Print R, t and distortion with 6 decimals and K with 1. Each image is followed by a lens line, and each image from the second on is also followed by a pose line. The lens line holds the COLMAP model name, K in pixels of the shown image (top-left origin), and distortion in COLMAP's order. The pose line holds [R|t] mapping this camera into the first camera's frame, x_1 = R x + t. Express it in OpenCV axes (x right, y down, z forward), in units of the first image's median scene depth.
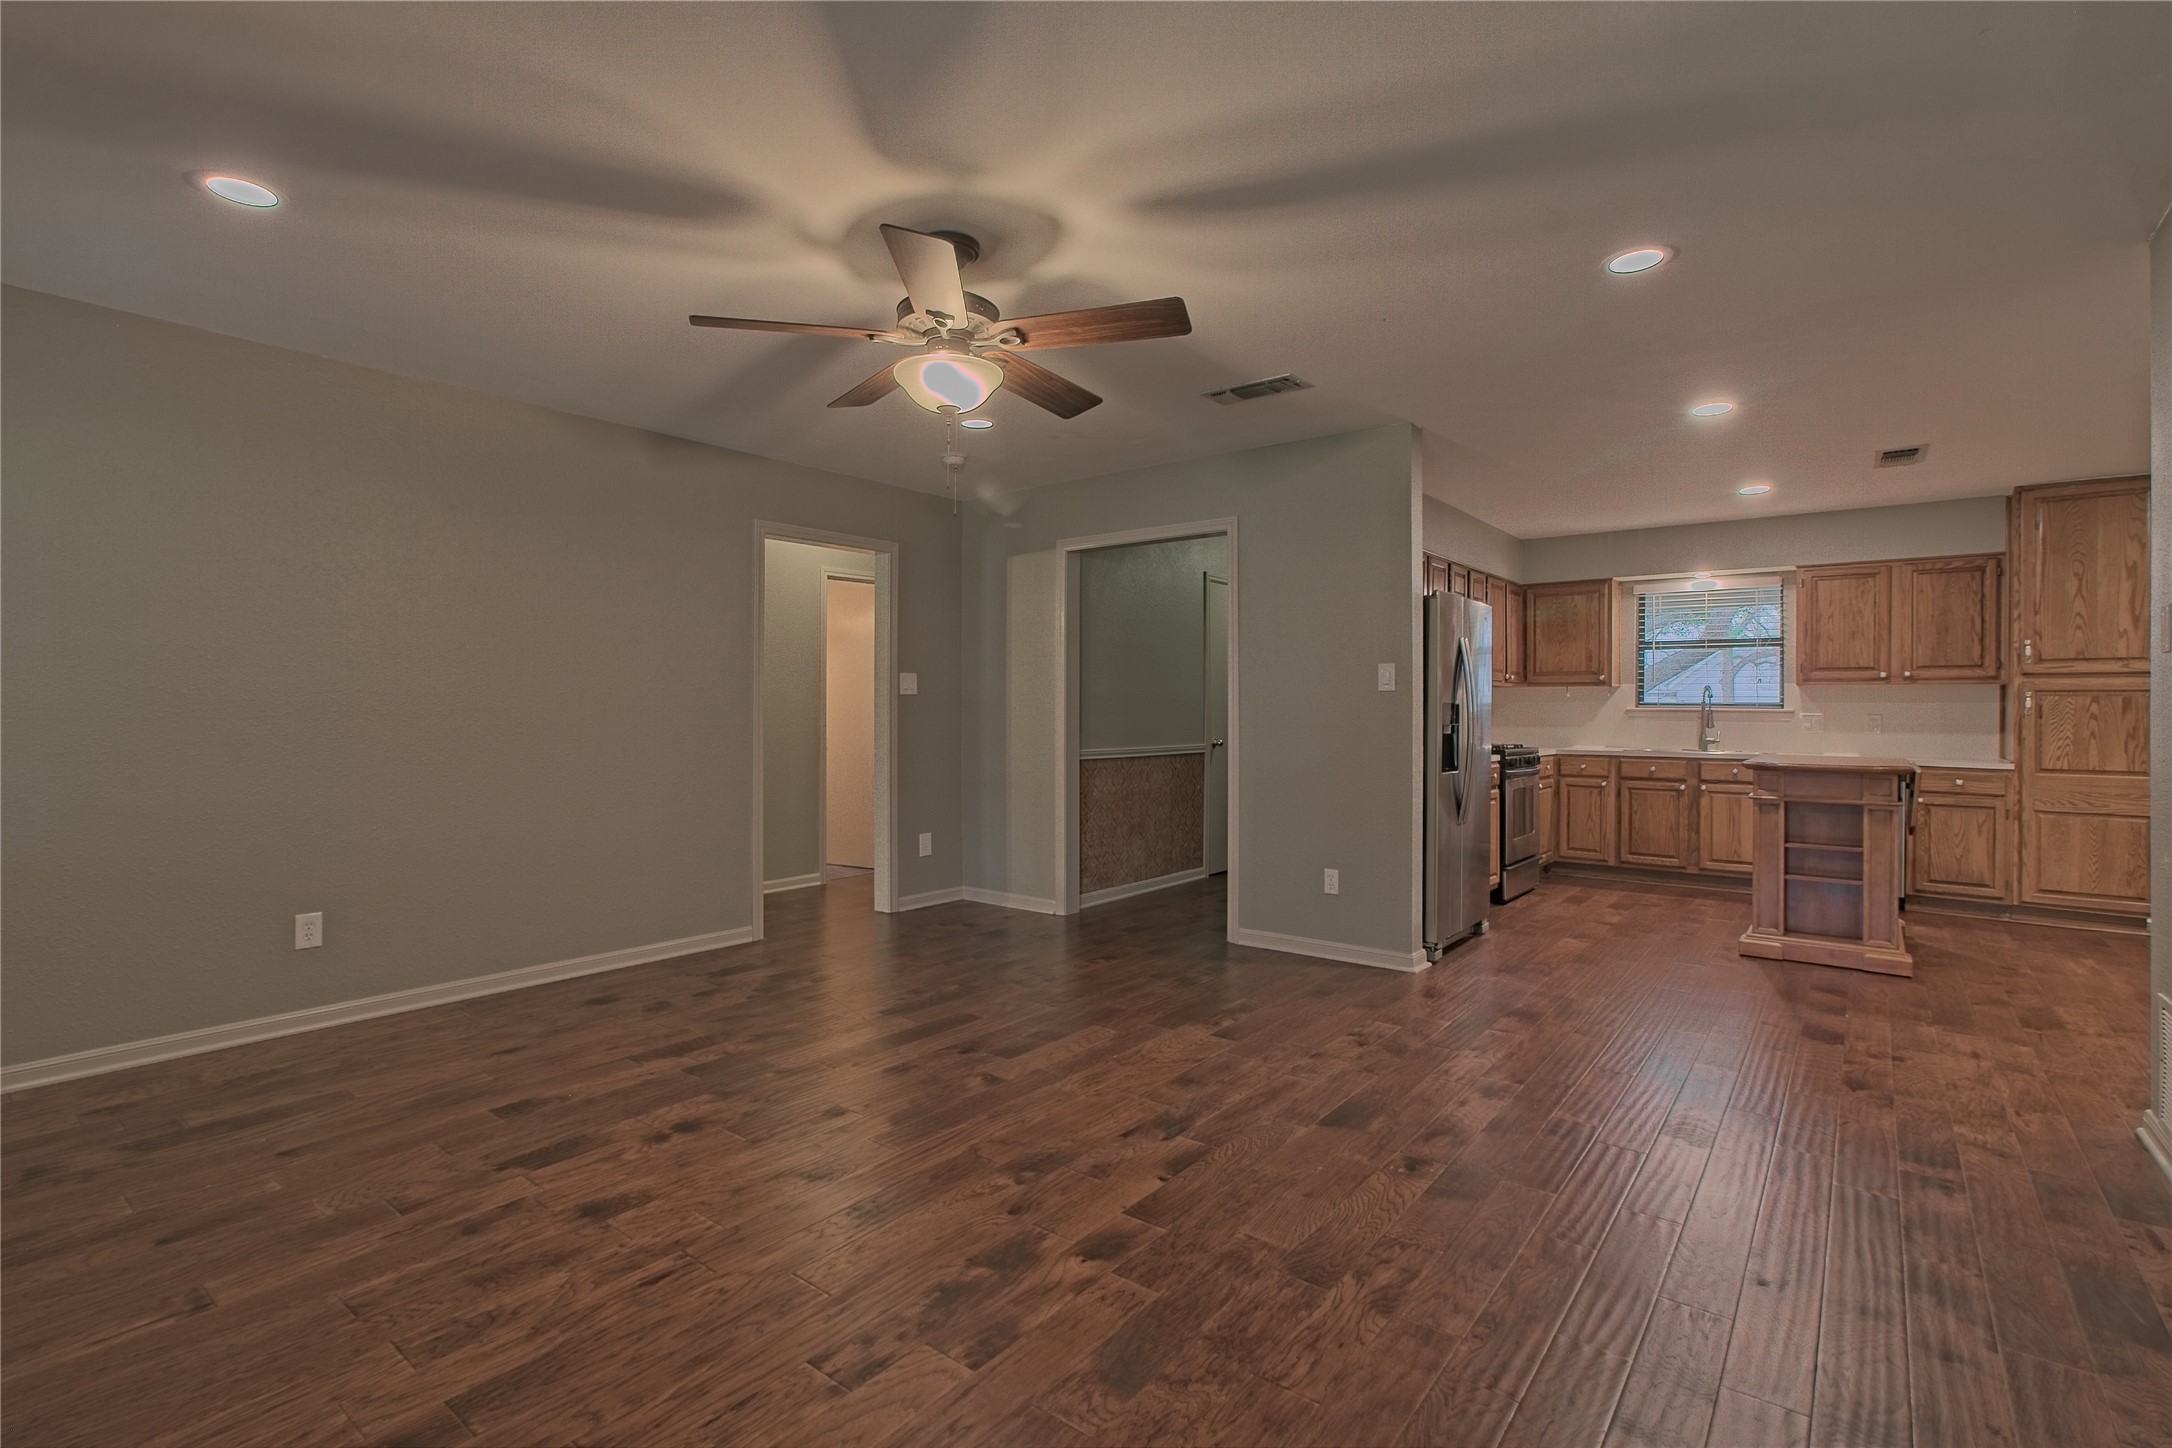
lens RADIAL K [[1000.1, 0, 1077.5], [0, 1000.1, 708.2], [0, 0, 1]] dist [-0.003624, 0.001187]
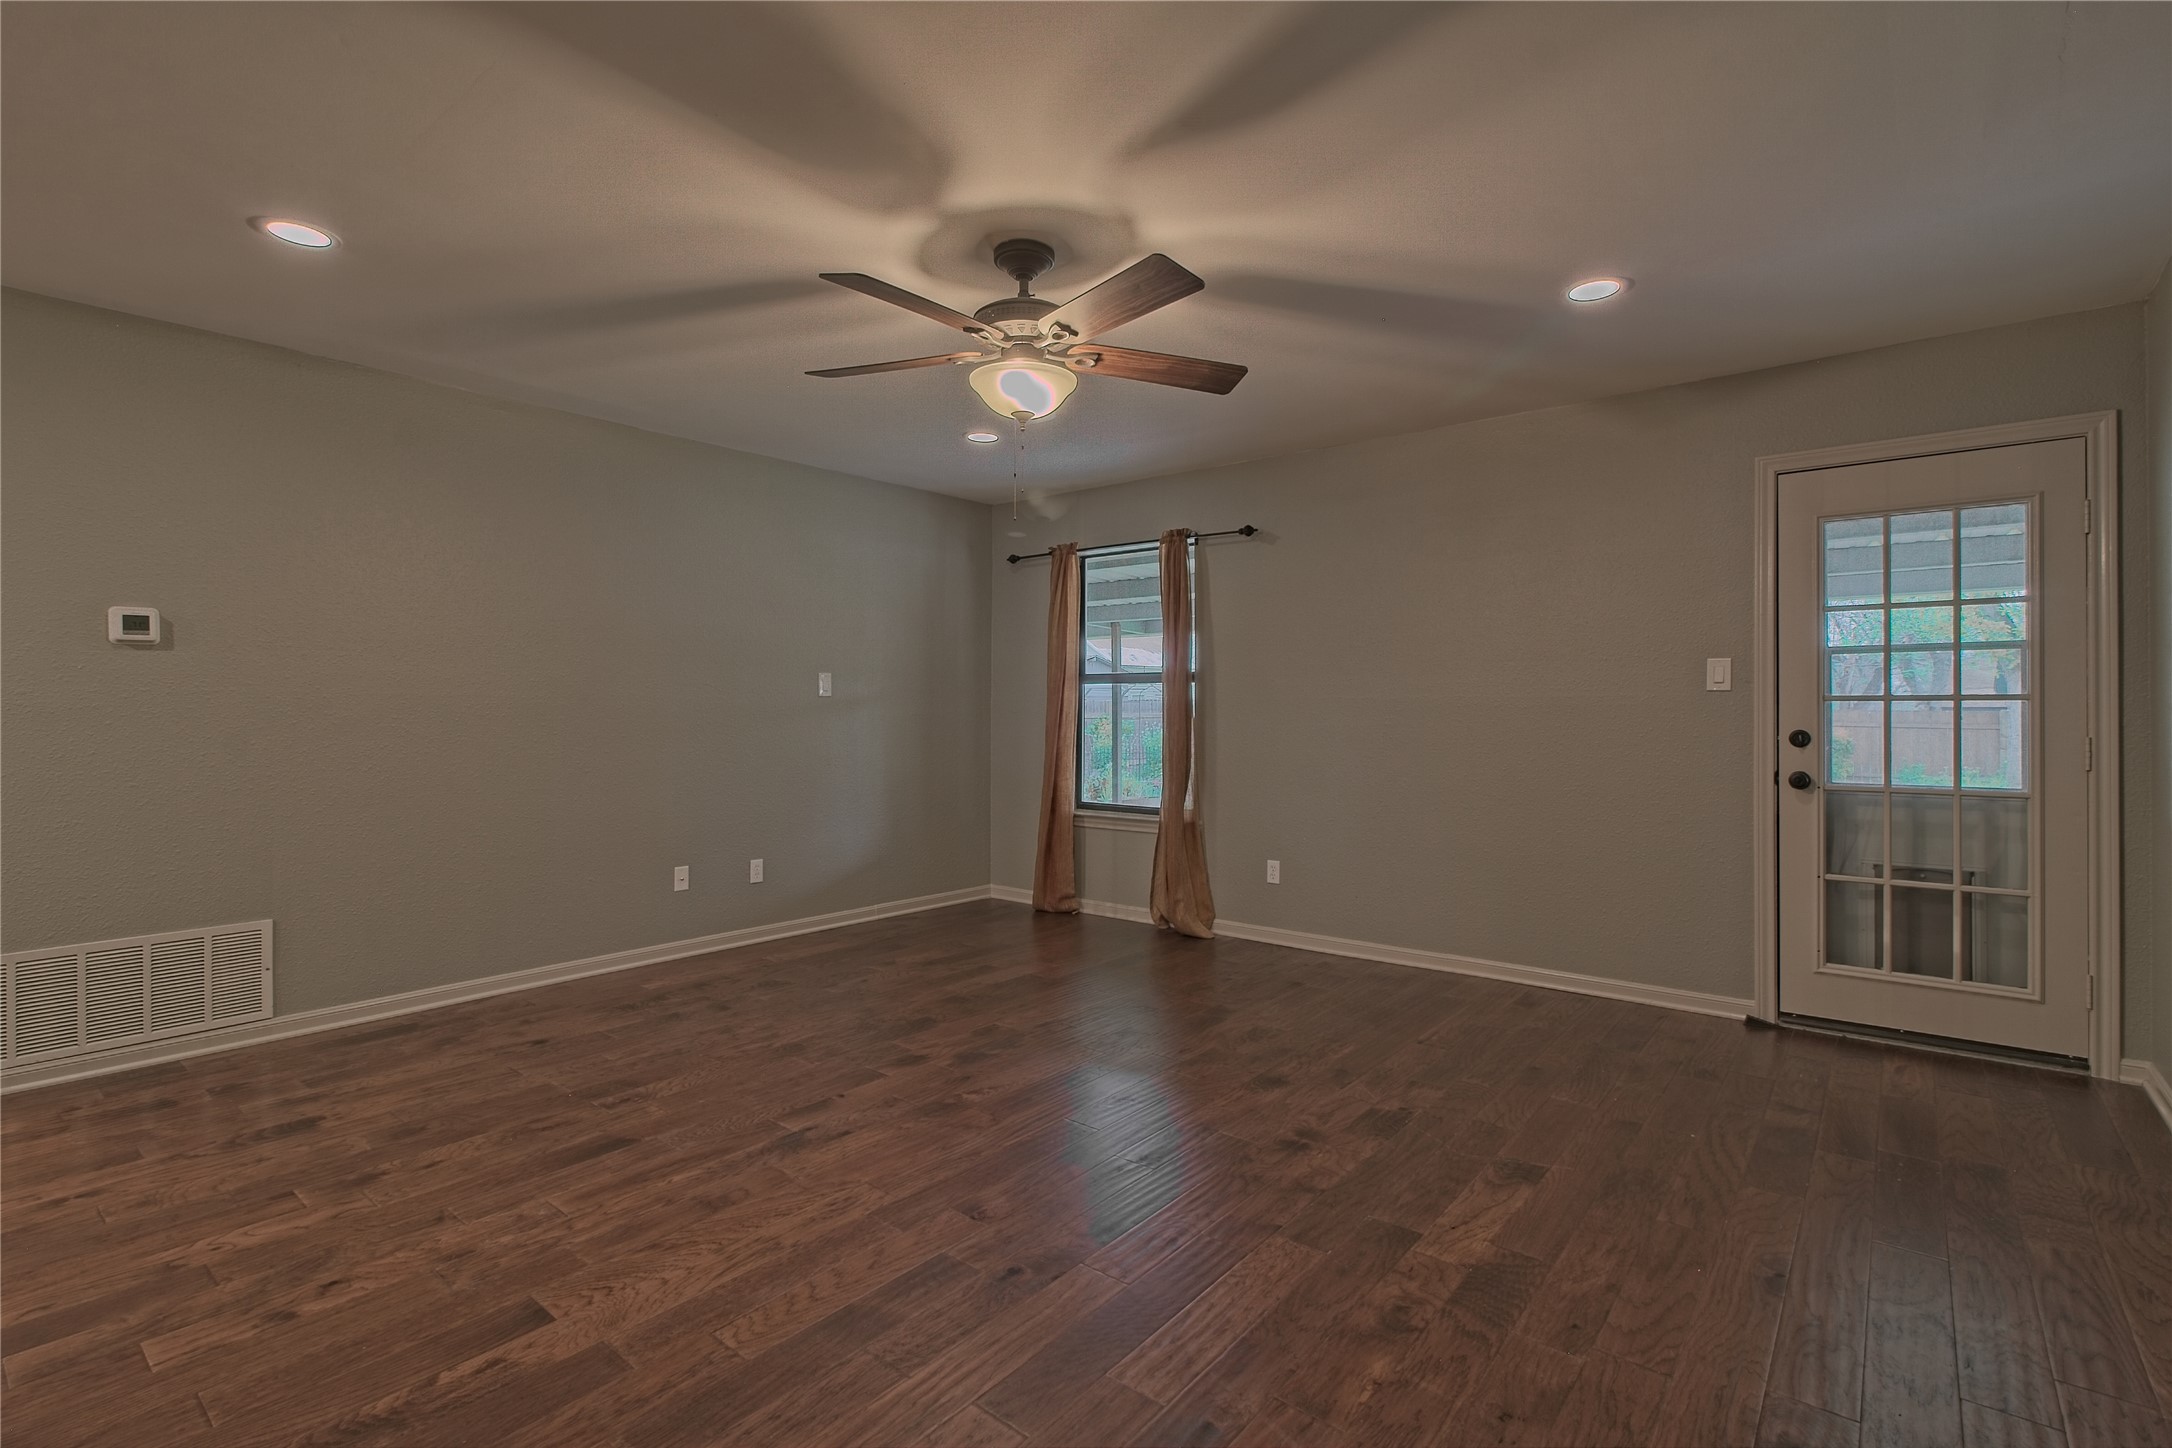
lens RADIAL K [[1003.6, 0, 1080.8], [0, 1003.6, 716.3], [0, 0, 1]] dist [-0.005990, -0.000486]
pose [[-0.999875, -0.003850, 0.015330, -0.103710], [-0.003911, 0.999984, -0.003992, 0.005369], [-0.015314, -0.004051, -0.999875, 1.028877]]
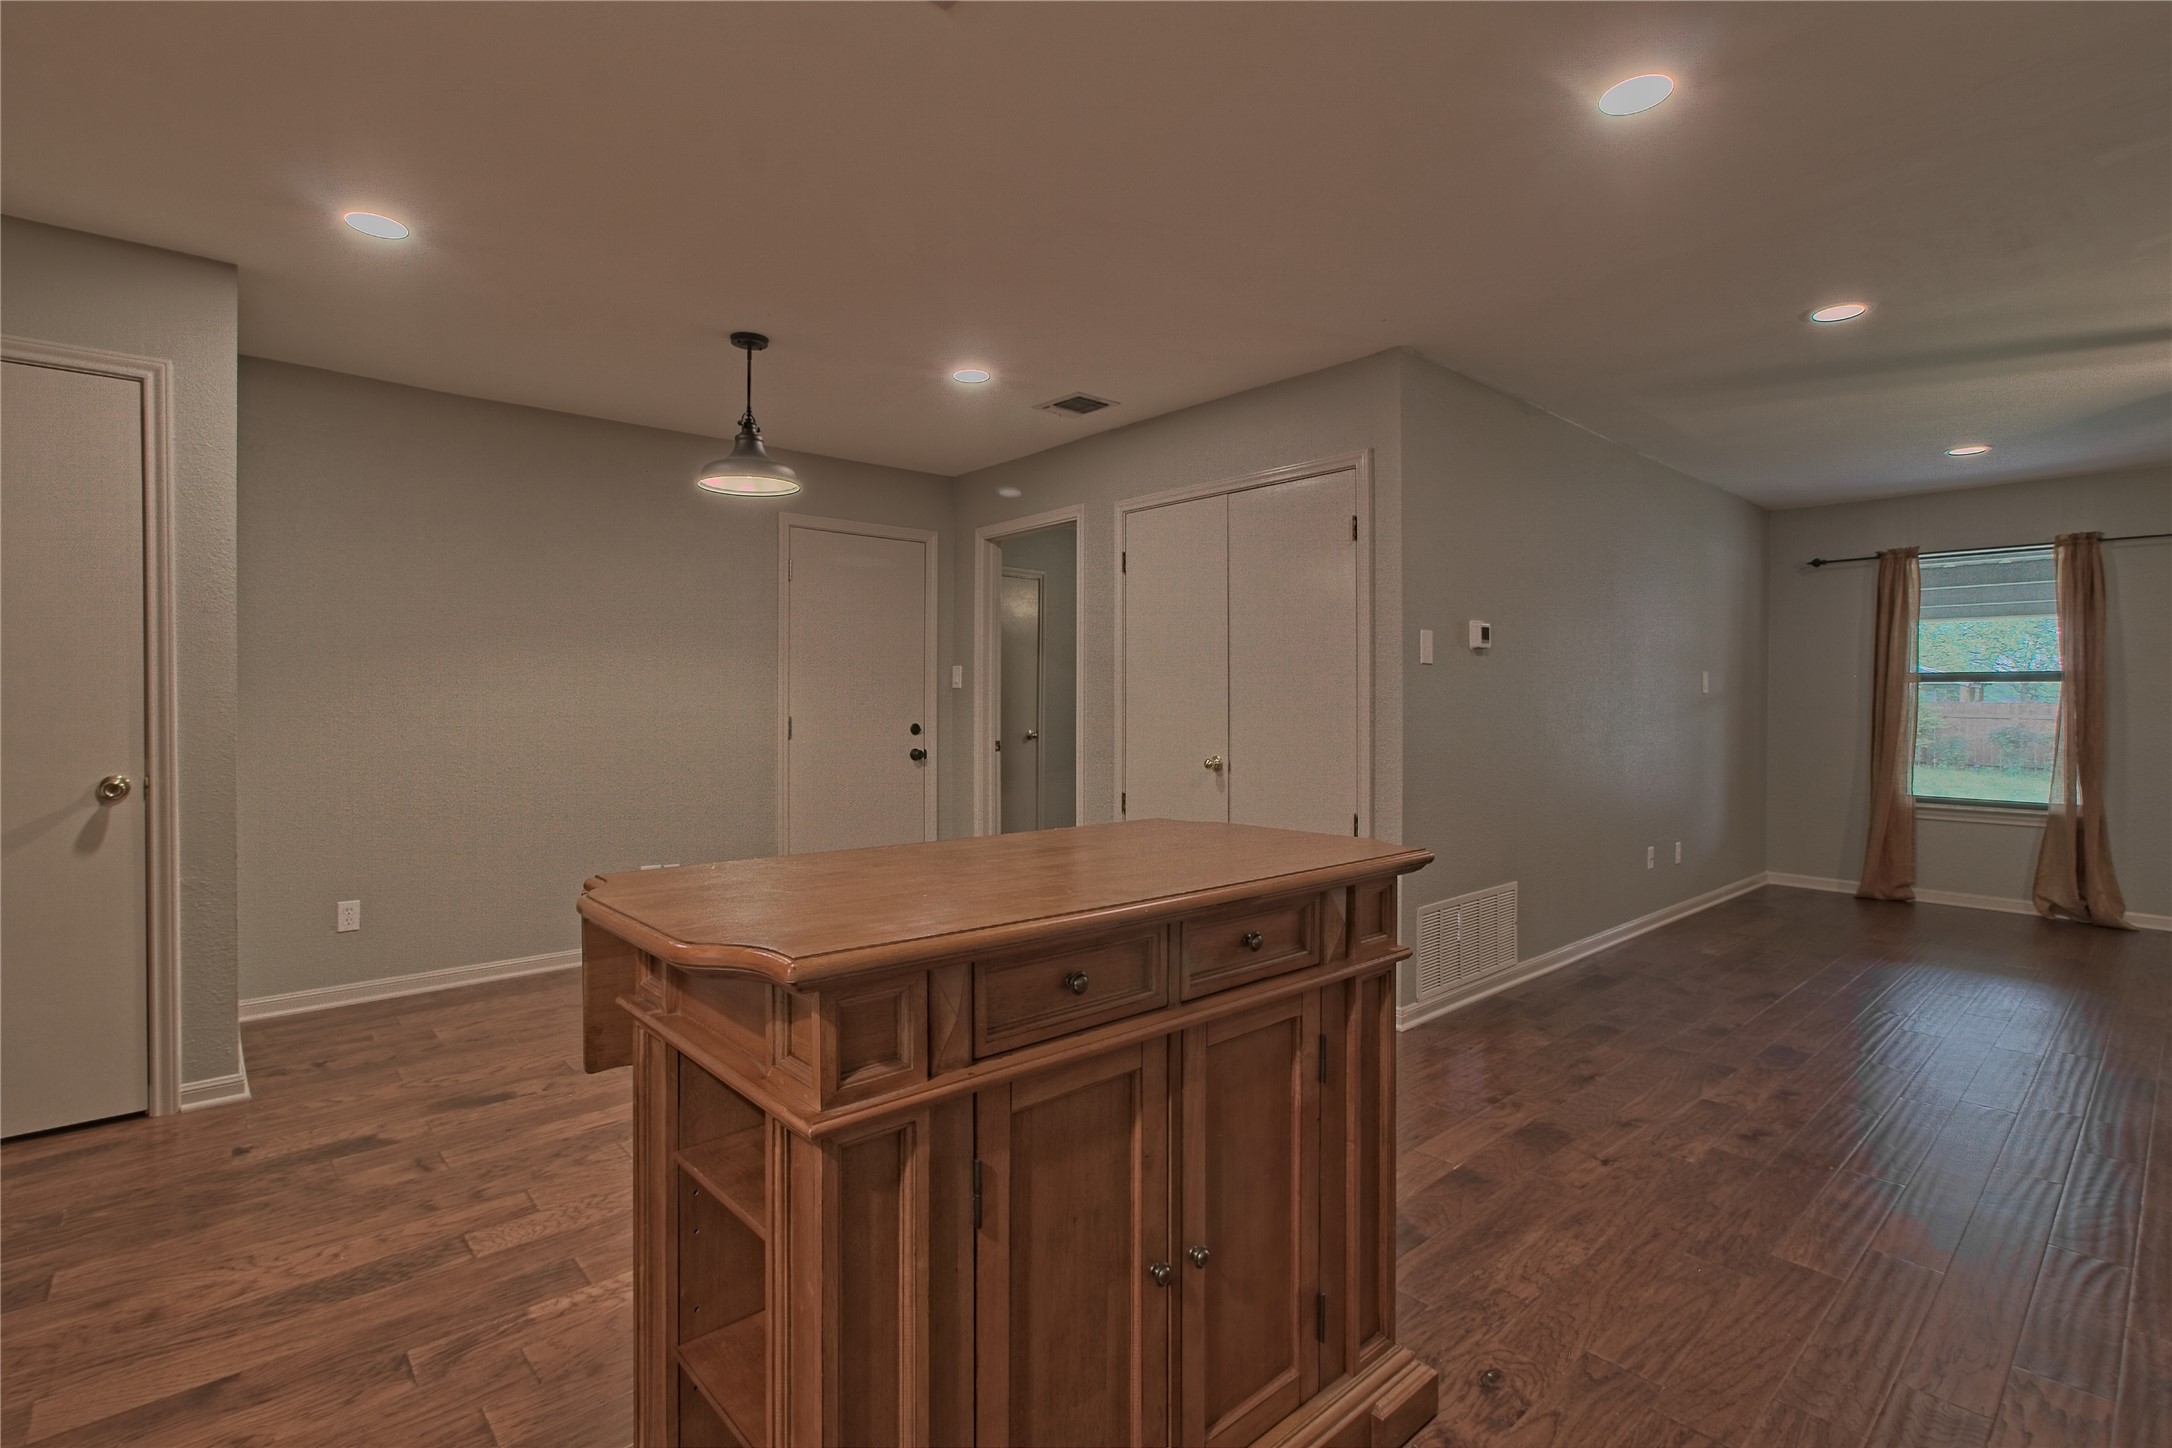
lens RADIAL K [[1000.1, 0, 1077.5], [0, 1000.1, 708.2], [0, 0, 1]] dist [-0.003624, 0.001187]
pose [[-0.985337, -0.009170, 0.170370, 0.651196], [-0.009439, 0.999955, -0.000773, 0.005976], [-0.170355, -0.002370, -0.985380, 1.212875]]
